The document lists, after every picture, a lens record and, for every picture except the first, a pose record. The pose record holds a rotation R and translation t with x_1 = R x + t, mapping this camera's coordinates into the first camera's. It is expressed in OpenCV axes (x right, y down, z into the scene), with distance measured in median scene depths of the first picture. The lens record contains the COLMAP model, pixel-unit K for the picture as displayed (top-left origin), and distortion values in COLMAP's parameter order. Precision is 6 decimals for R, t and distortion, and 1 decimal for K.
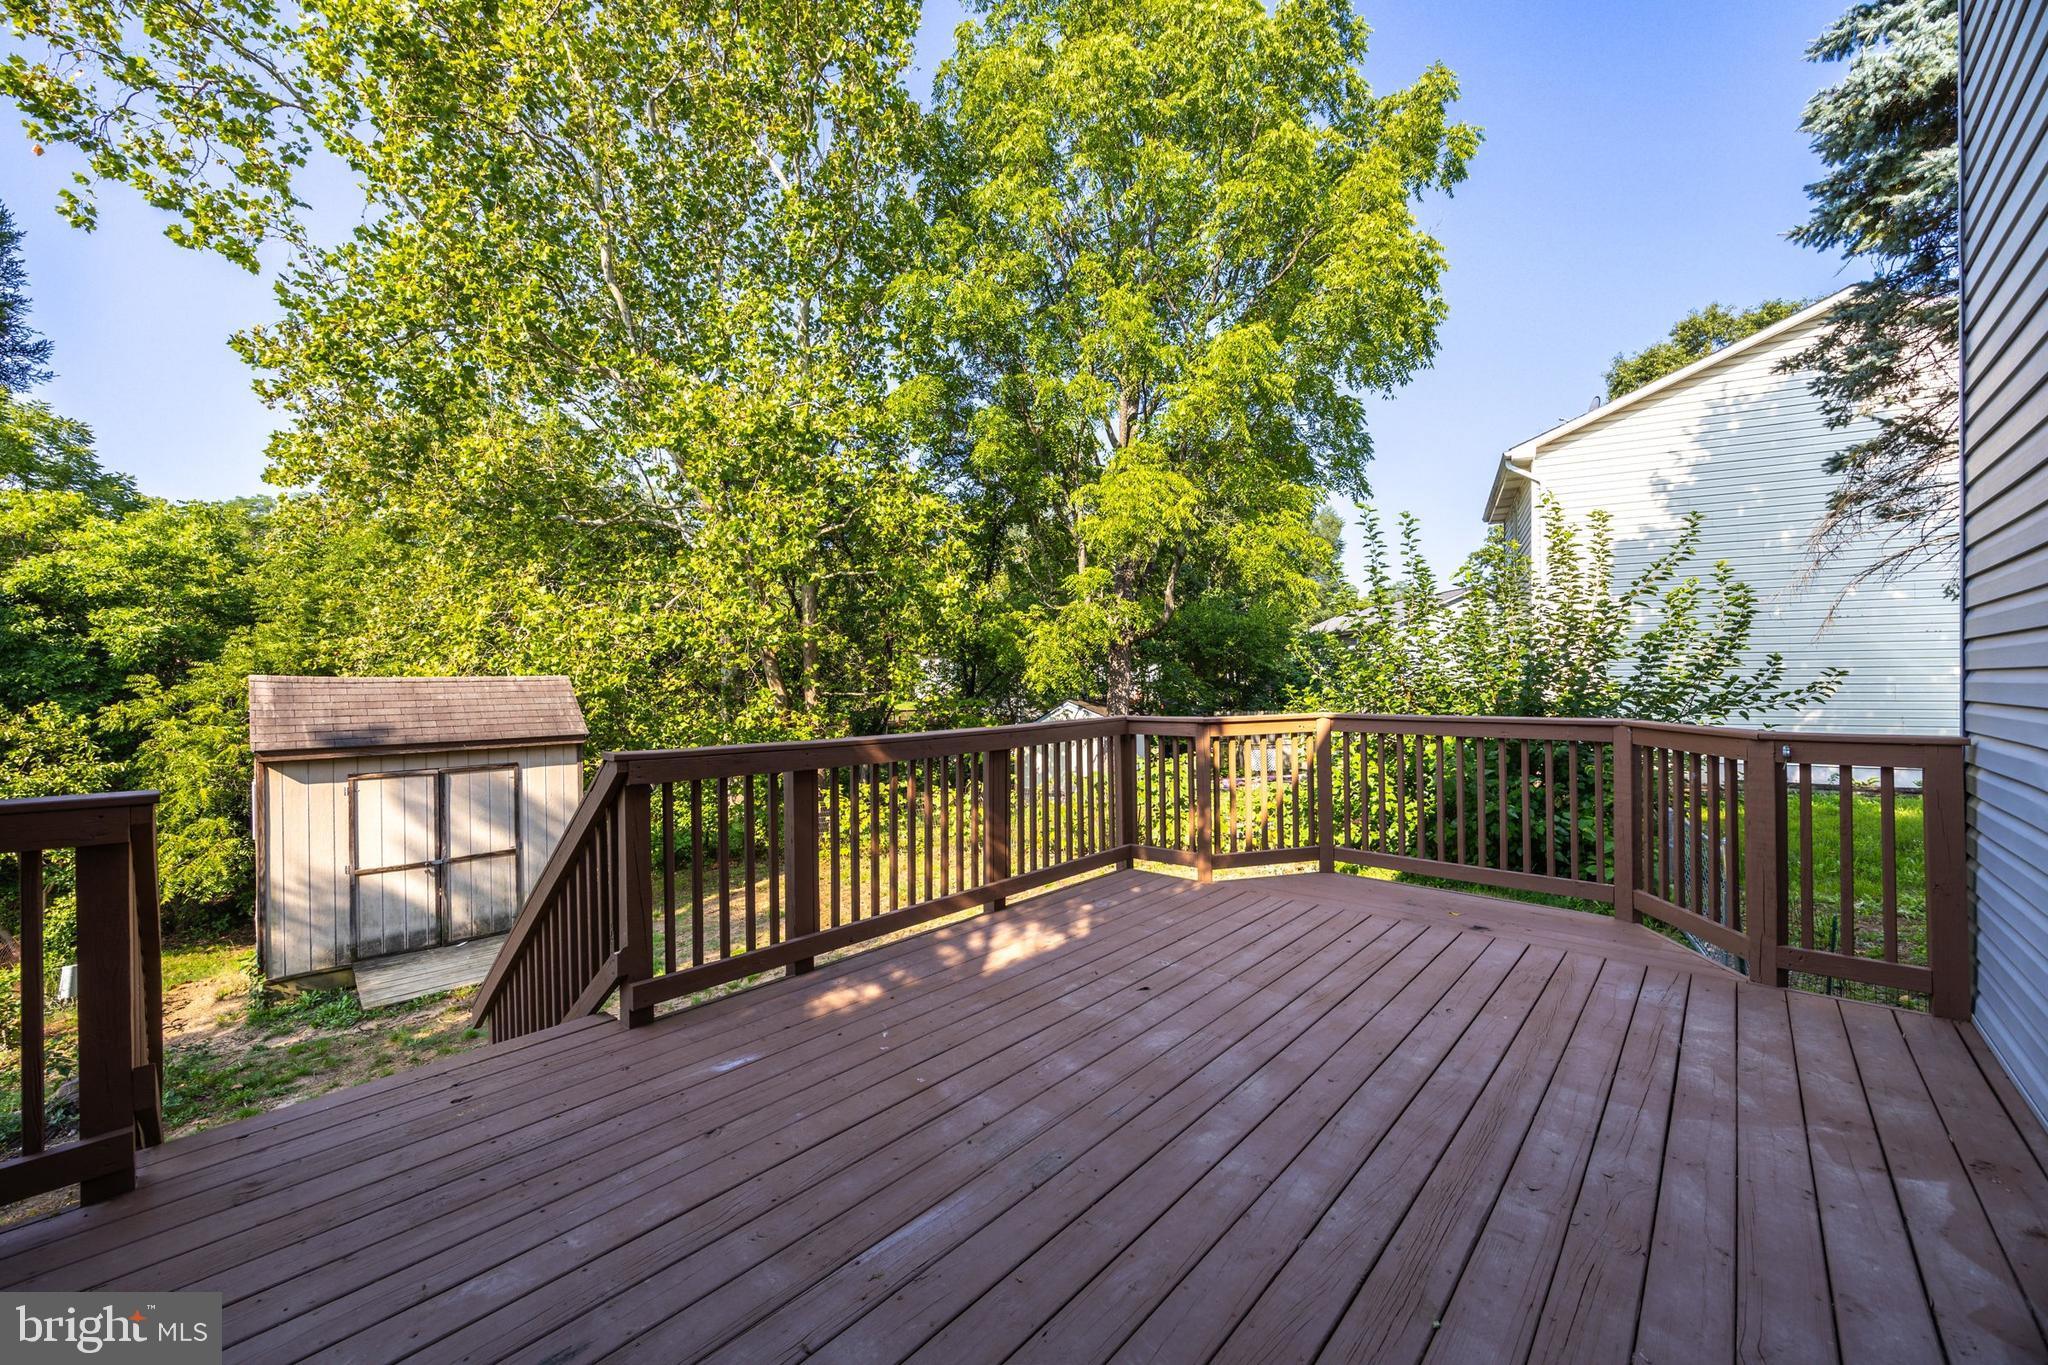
lens RADIAL K [[812.7, 0, 1029.8], [0, 812.7, 679.5], [0, 0, 1]] dist [-0.000526, -0.000207]
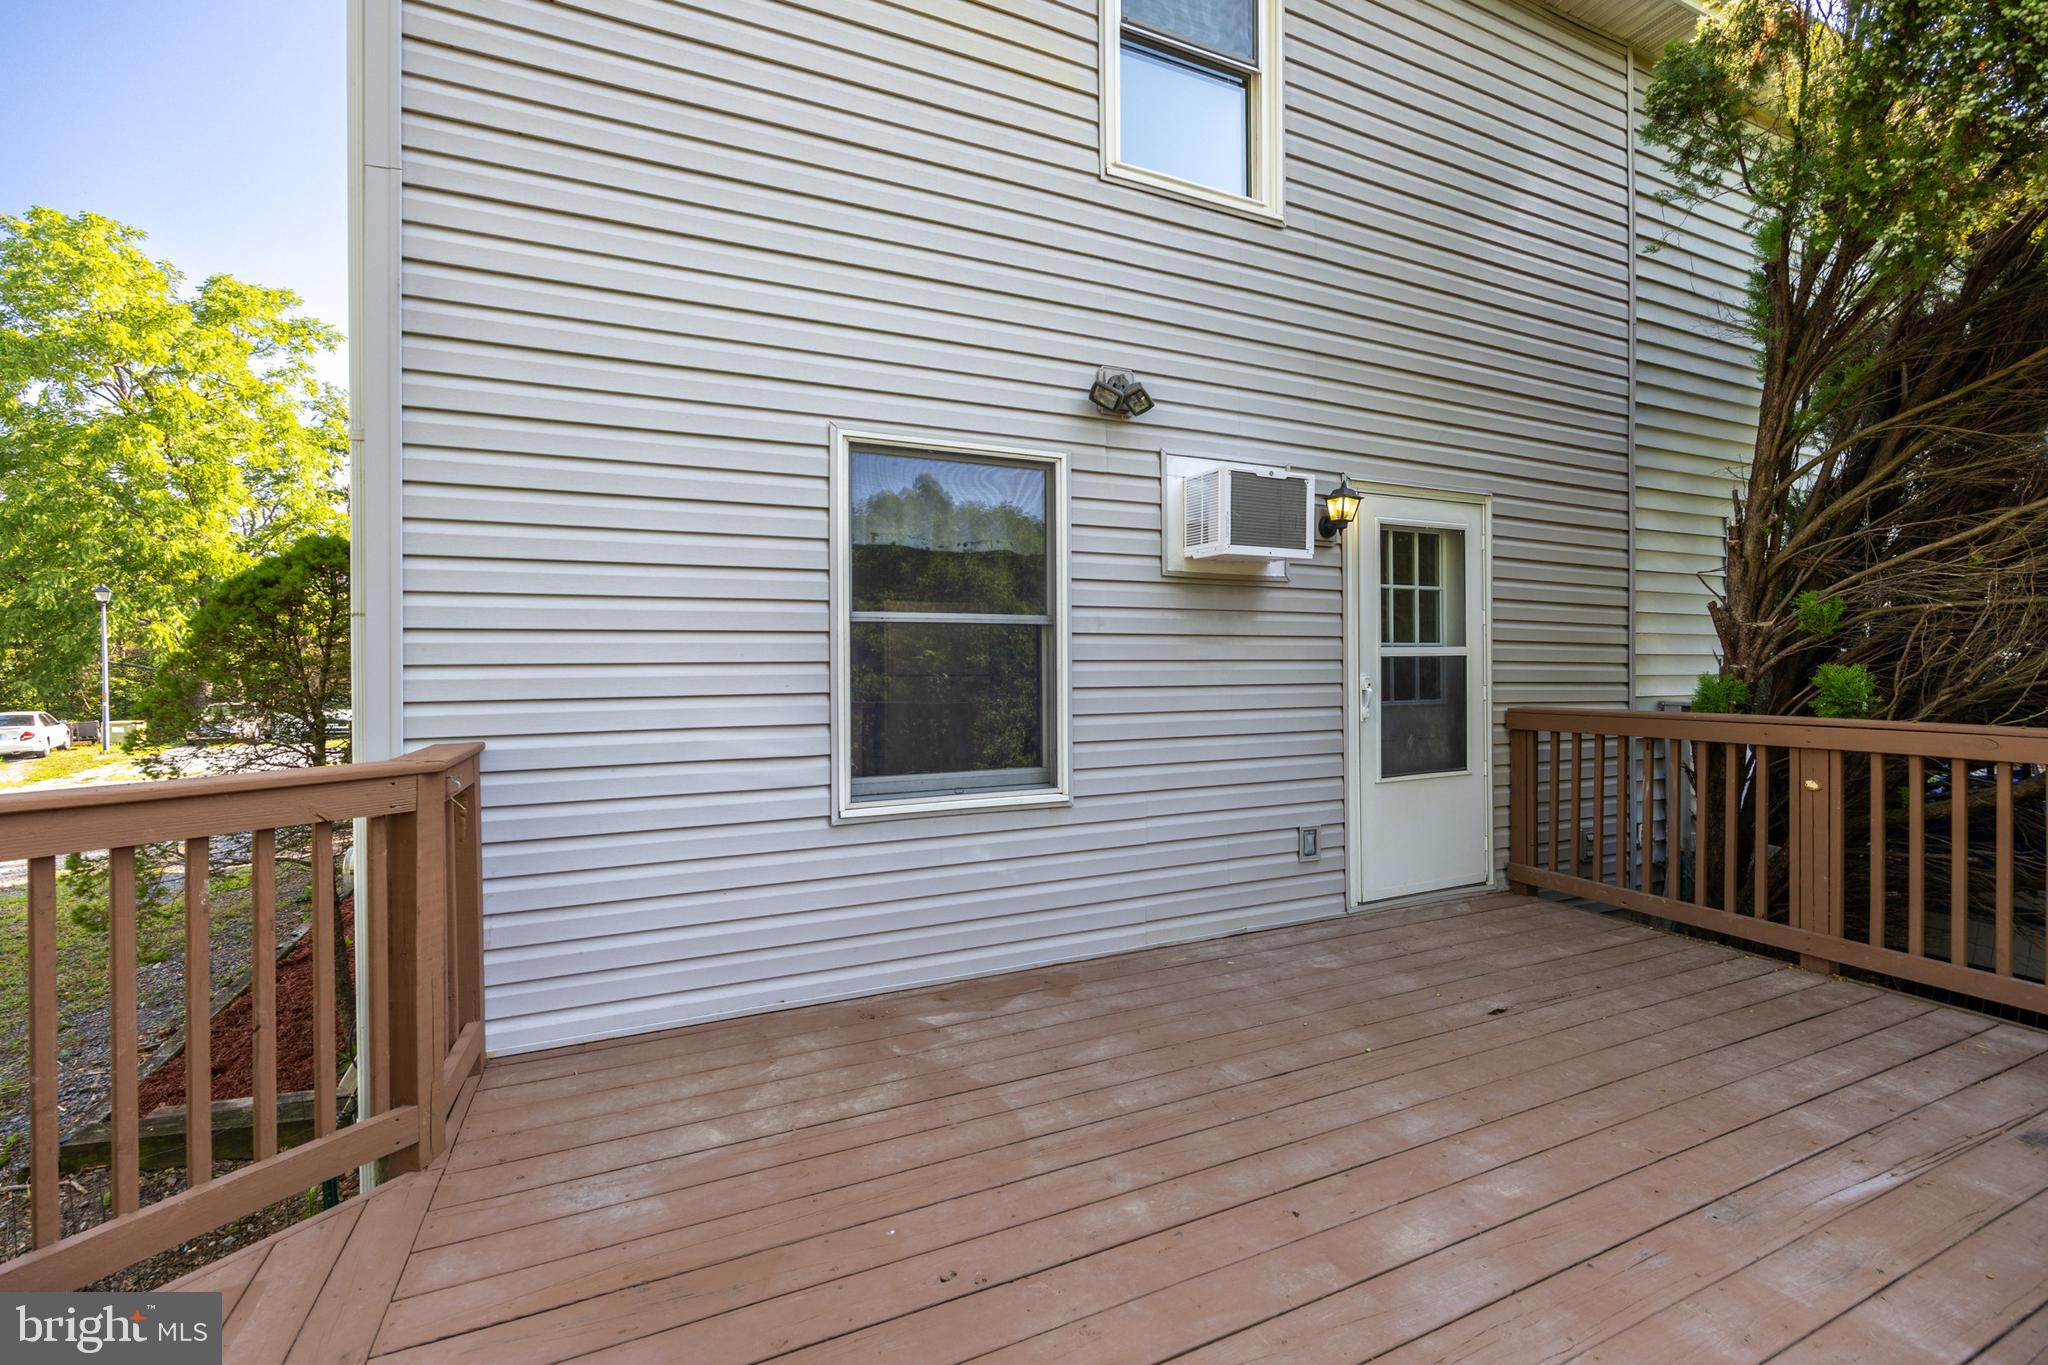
lens RADIAL K [[812.7, 0, 1016.8], [0, 812.7, 676.5], [0, 0, 1]] dist [-0.000526, -0.000207]
pose [[-0.915695, 0.011563, 0.401706, 0.326019], [0.014545, 0.999885, 0.004374, 0.012496], [-0.401610, 0.009848, -0.915758, 1.879673]]
